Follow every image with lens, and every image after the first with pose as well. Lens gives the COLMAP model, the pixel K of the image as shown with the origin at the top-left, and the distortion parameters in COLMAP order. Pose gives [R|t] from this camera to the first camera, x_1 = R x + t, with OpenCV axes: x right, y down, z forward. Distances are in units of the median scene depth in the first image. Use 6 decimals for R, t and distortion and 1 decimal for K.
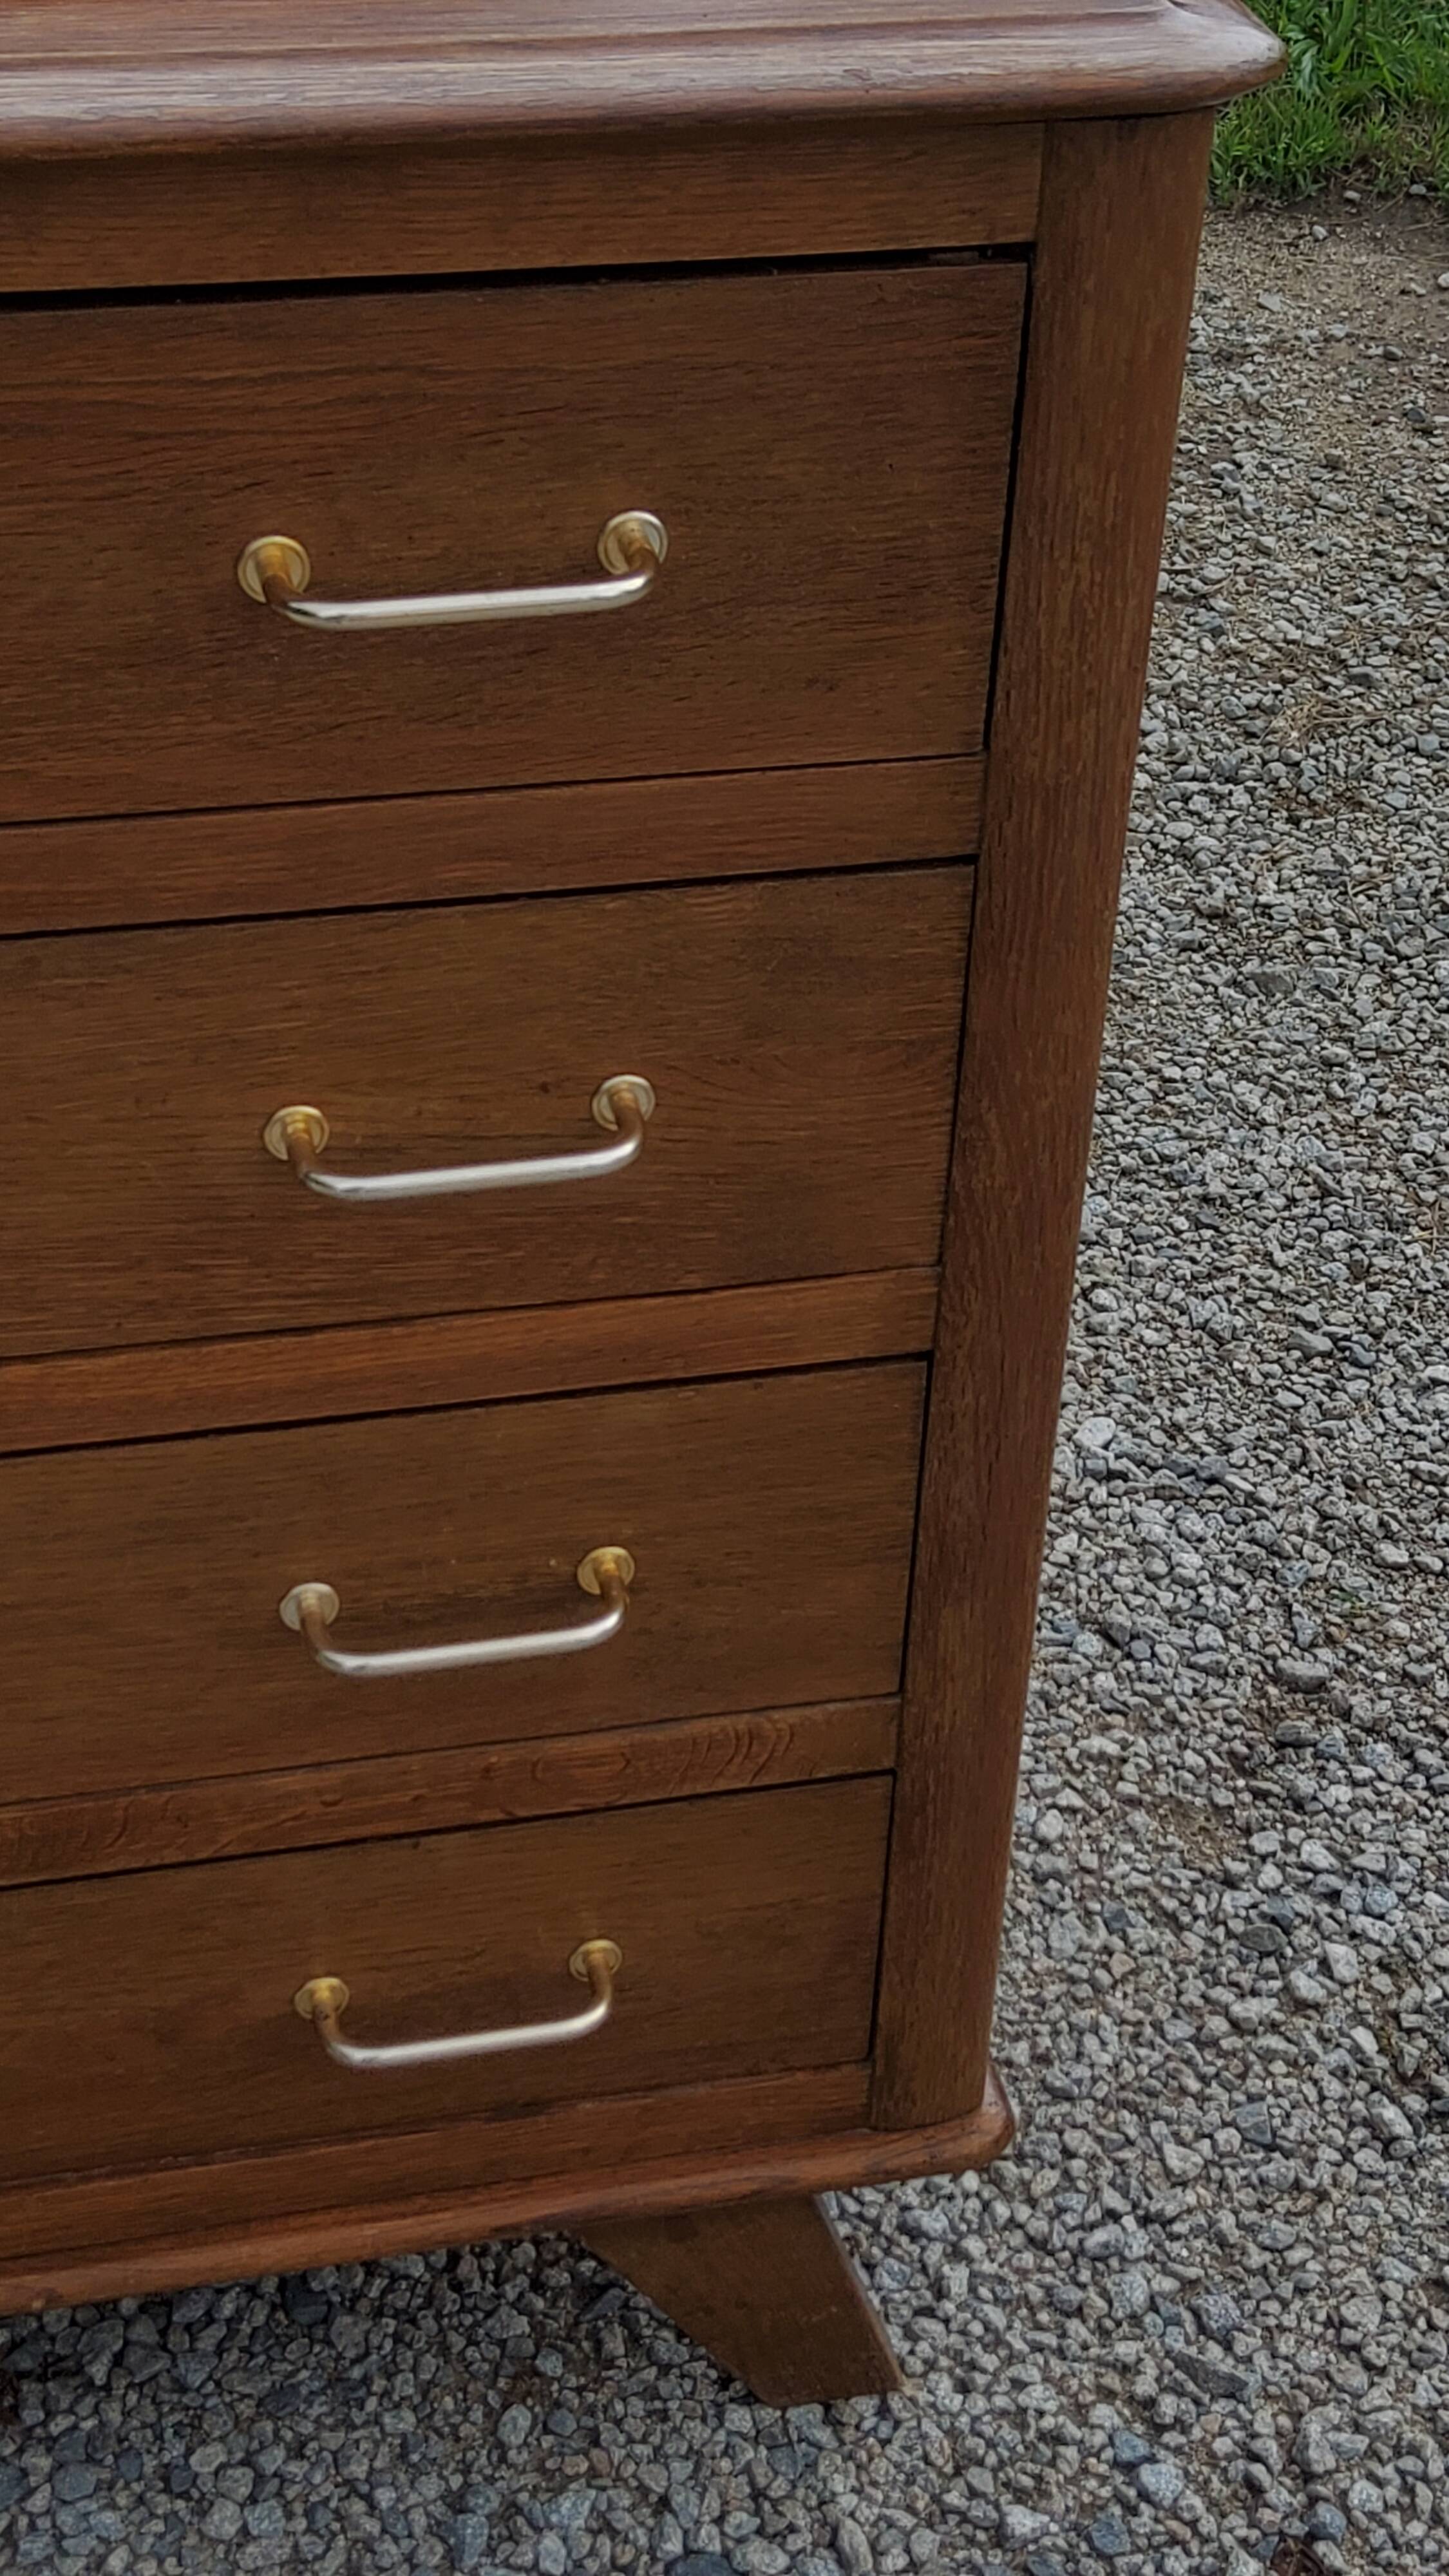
lens RADIAL K [[3835.9, 0, 745.8], [0, 3835.9, 1261.7], [0, 0, 1]] dist [0.191303, -0.585218]
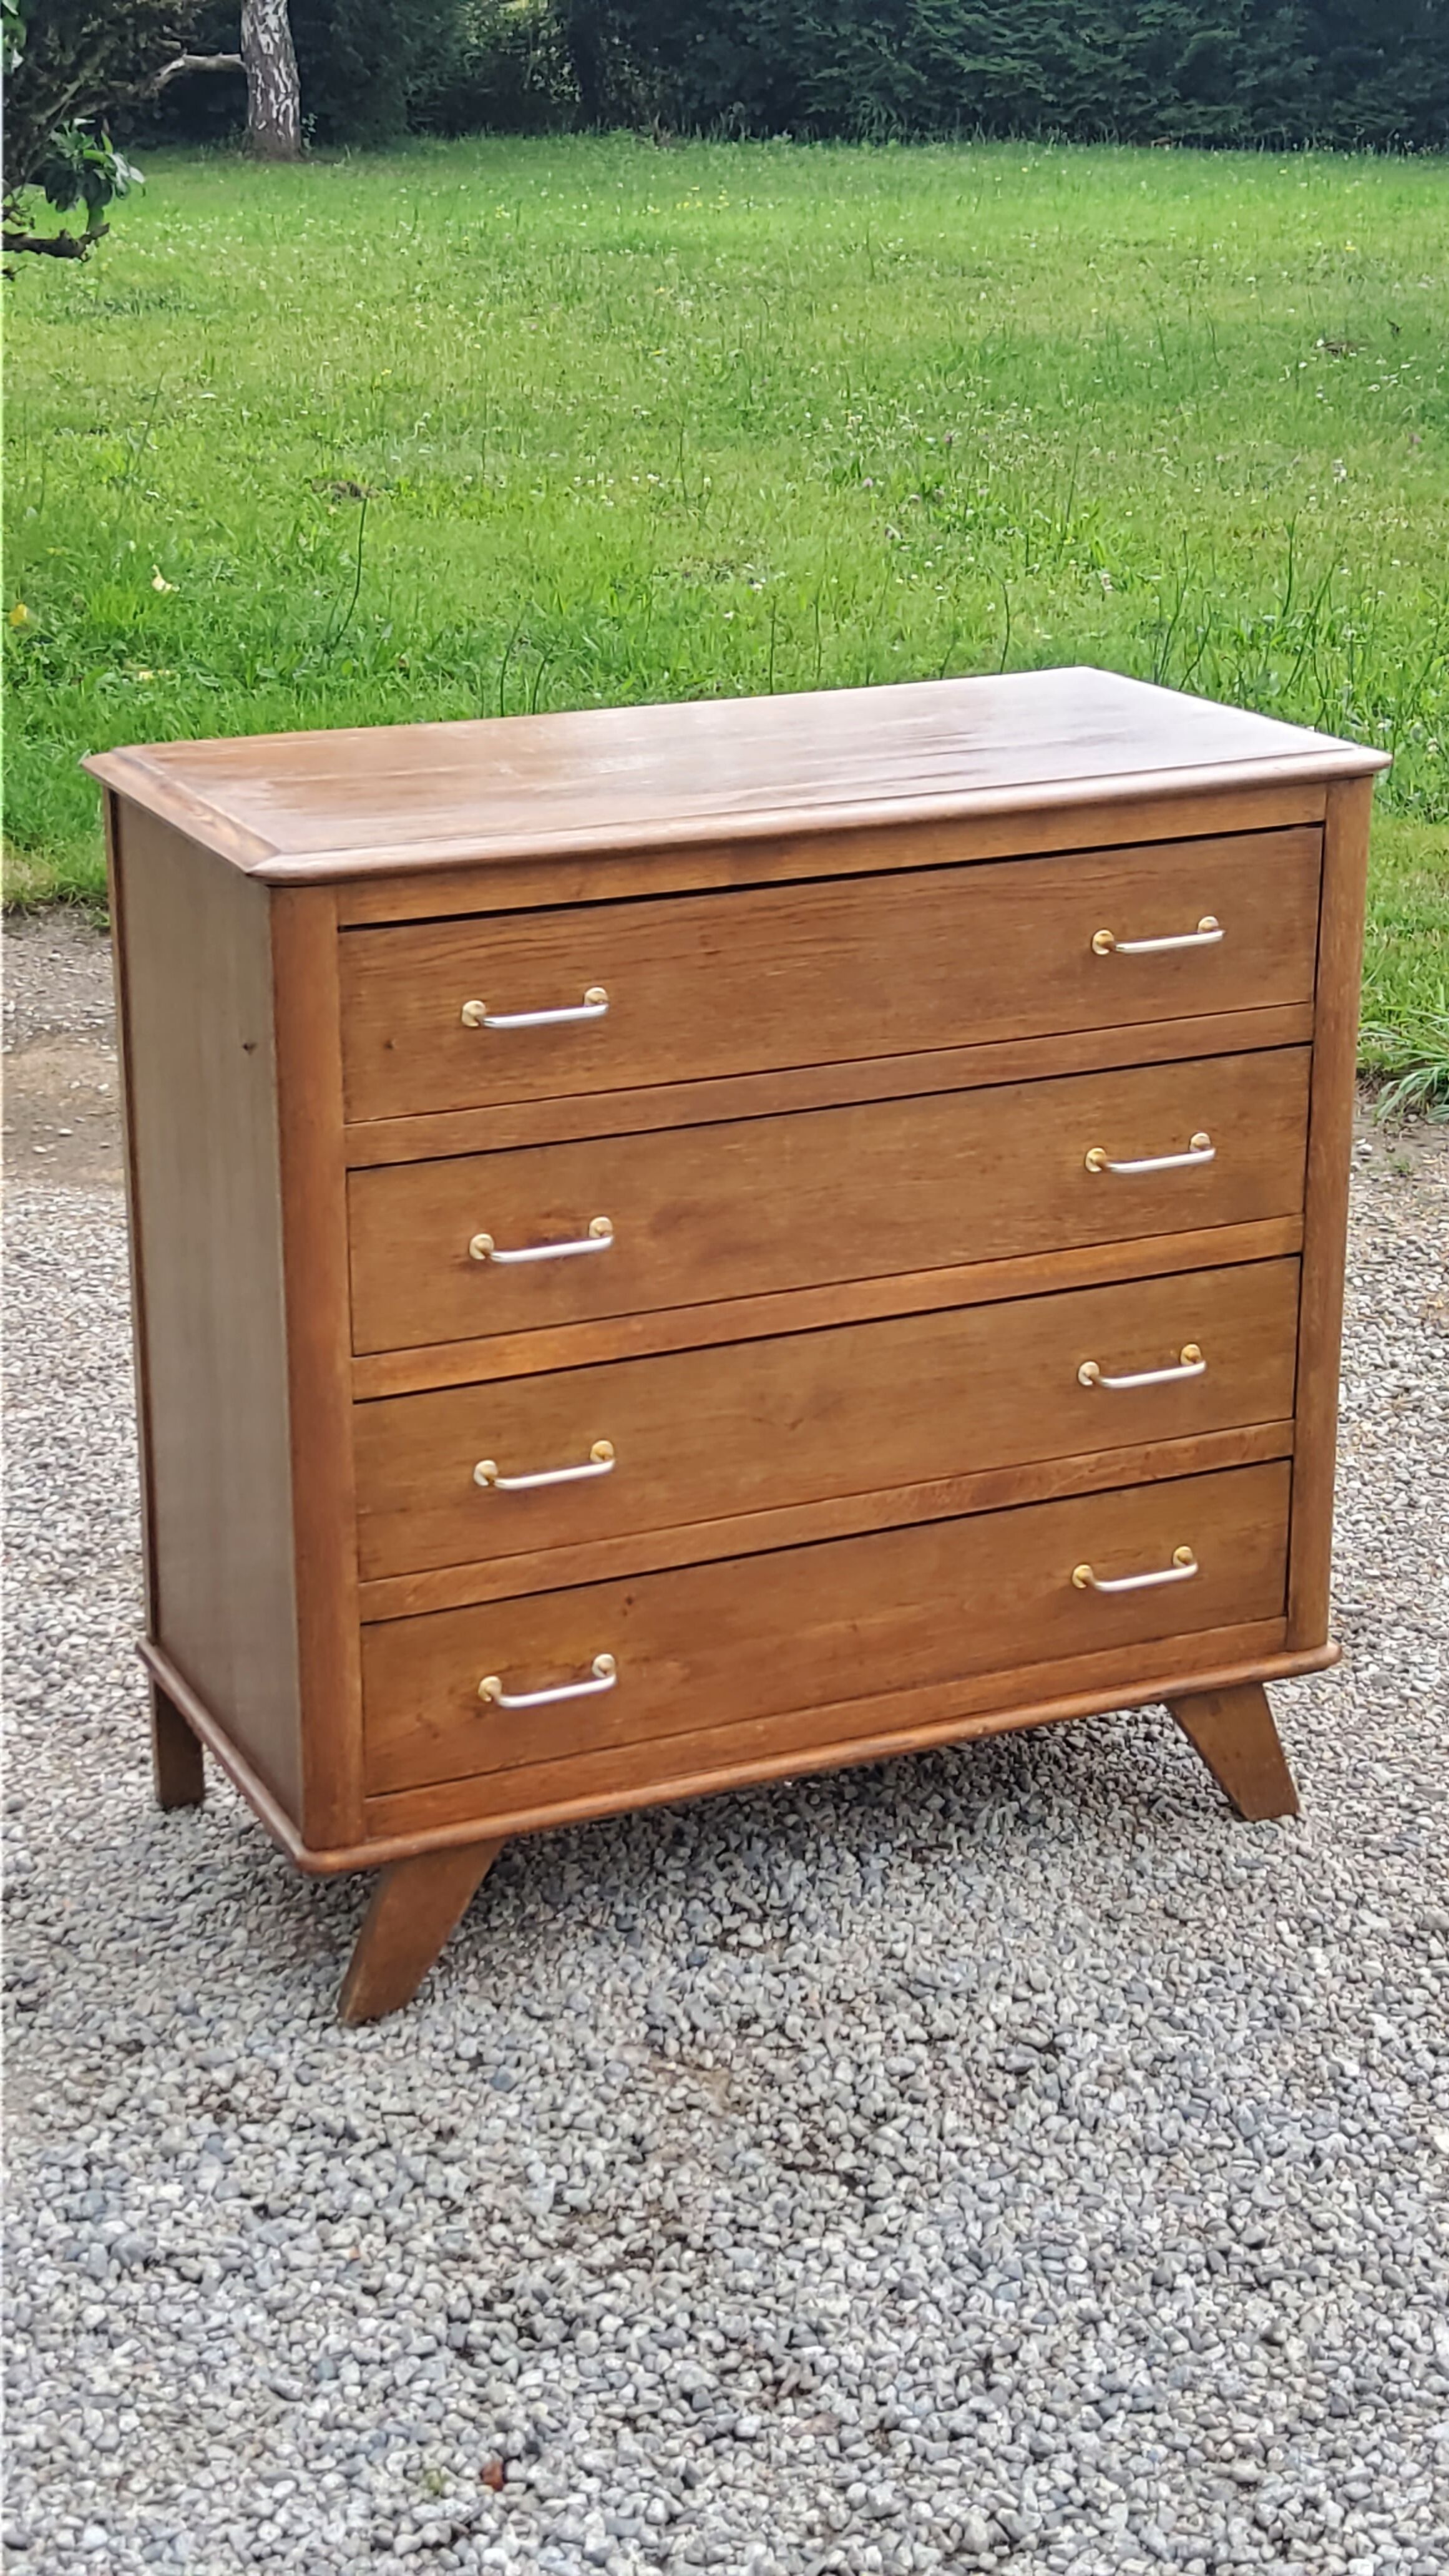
lens RADIAL K [[3791.6, 0, 734.4], [0, 3791.6, 1275.8], [0, 0, 1]] dist [0.192366, -0.550605]
pose [[0.977889, -0.106492, 0.179979, -0.735085], [0.156106, 0.944397, -0.289387, 0.671525], [-0.139154, 0.311085, 0.940140, -1.272847]]
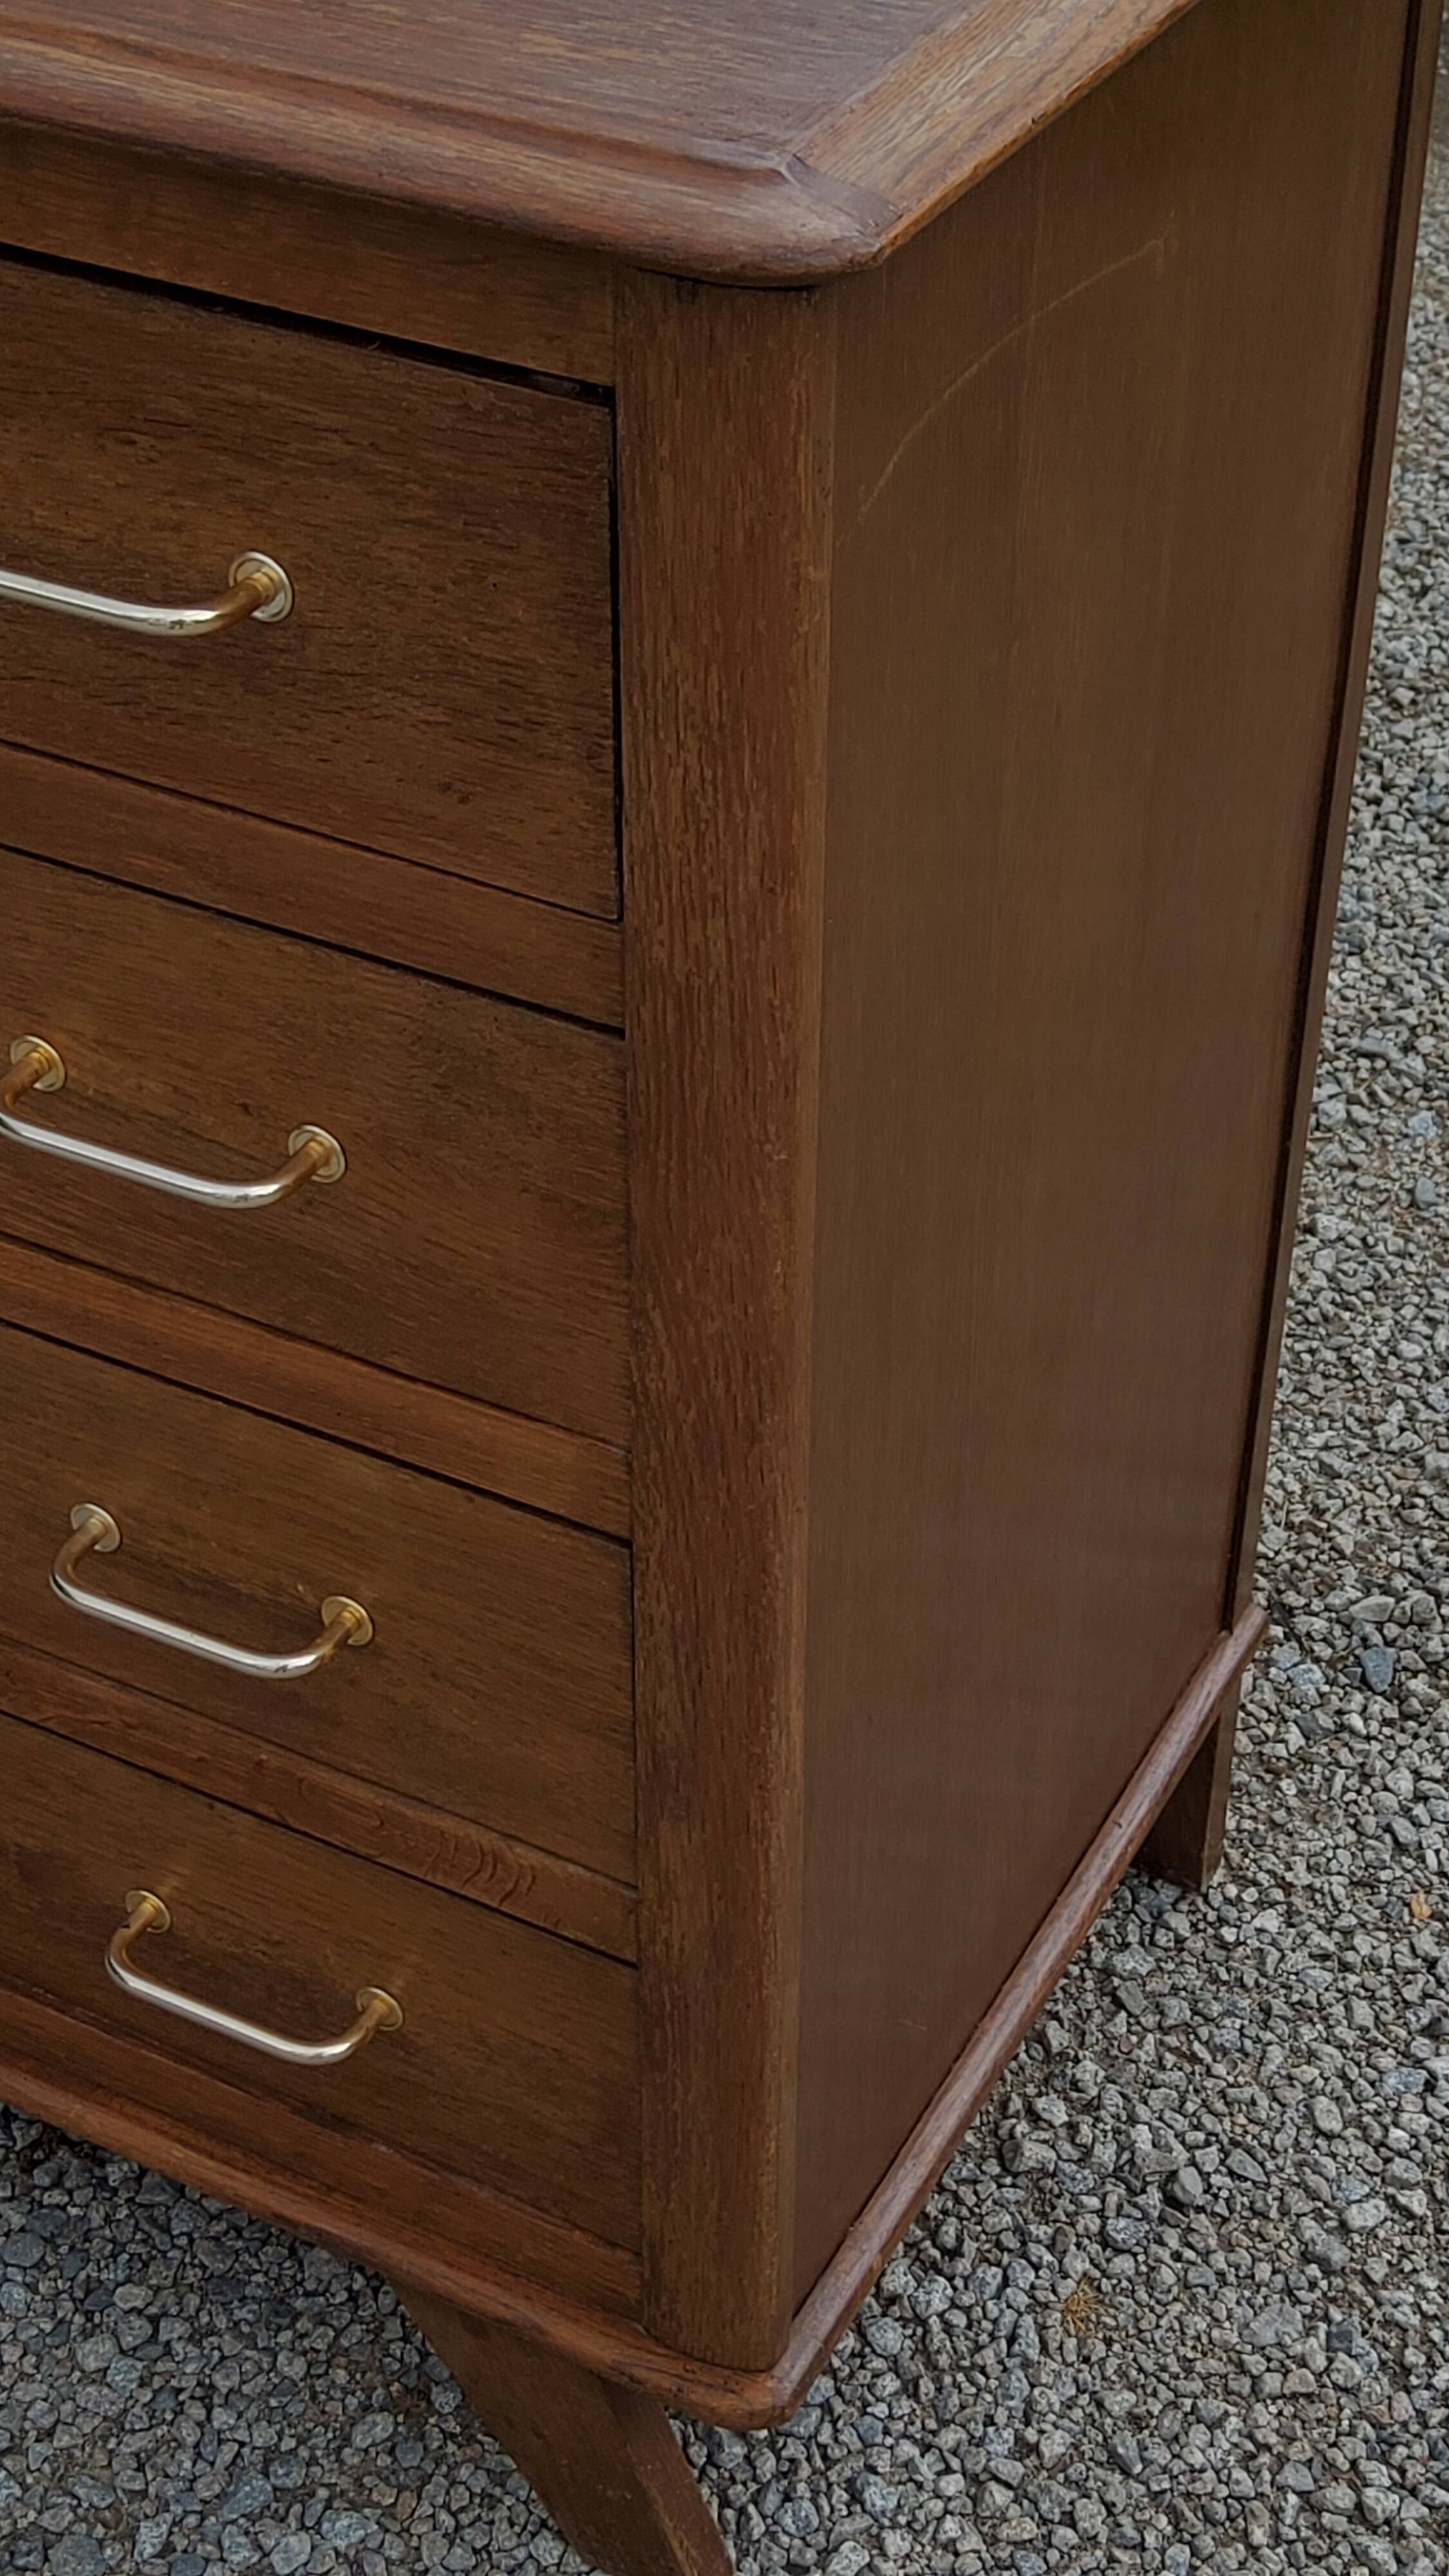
lens RADIAL K [[3864.9, 0, 729.7], [0, 3864.9, 1267.4], [0, 0, 1]] dist [0.191988, -0.581987]
pose [[0.760005, 0.366183, -0.536939, 0.499208], [-0.361786, 0.924694, 0.118539, -0.144322], [0.539911, 0.104167, 0.835252, 0.208407]]
